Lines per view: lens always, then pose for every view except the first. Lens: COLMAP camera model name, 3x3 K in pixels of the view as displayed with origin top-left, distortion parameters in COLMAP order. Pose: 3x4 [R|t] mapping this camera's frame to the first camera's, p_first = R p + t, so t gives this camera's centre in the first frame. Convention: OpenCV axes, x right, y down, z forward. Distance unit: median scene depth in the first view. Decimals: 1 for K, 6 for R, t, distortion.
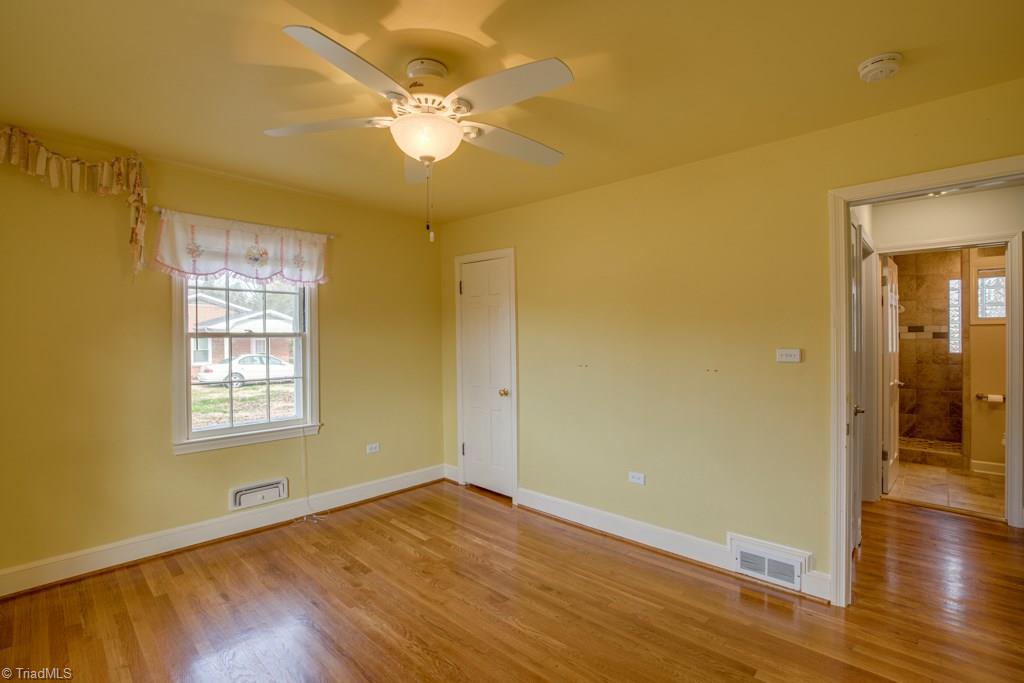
lens RADIAL K [[469.0, 0, 517.4], [0, 469.0, 340.7], [0, 0, 1]] dist [-0.041688, 0.009534]
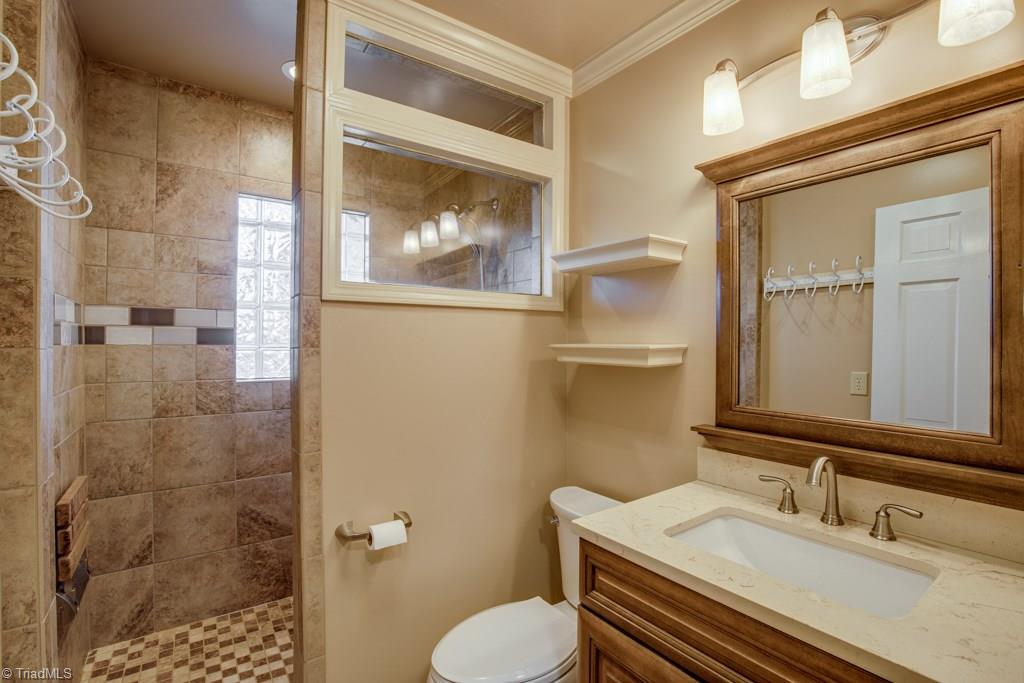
lens RADIAL K [[469.0, 0, 517.4], [0, 469.0, 340.7], [0, 0, 1]] dist [-0.041688, 0.009534]
pose [[0.201447, 0.012239, 0.979423, 0.340452], [-0.002528, 0.999925, -0.011975, -0.002355], [-0.979496, -0.000063, 0.201463, 0.381777]]
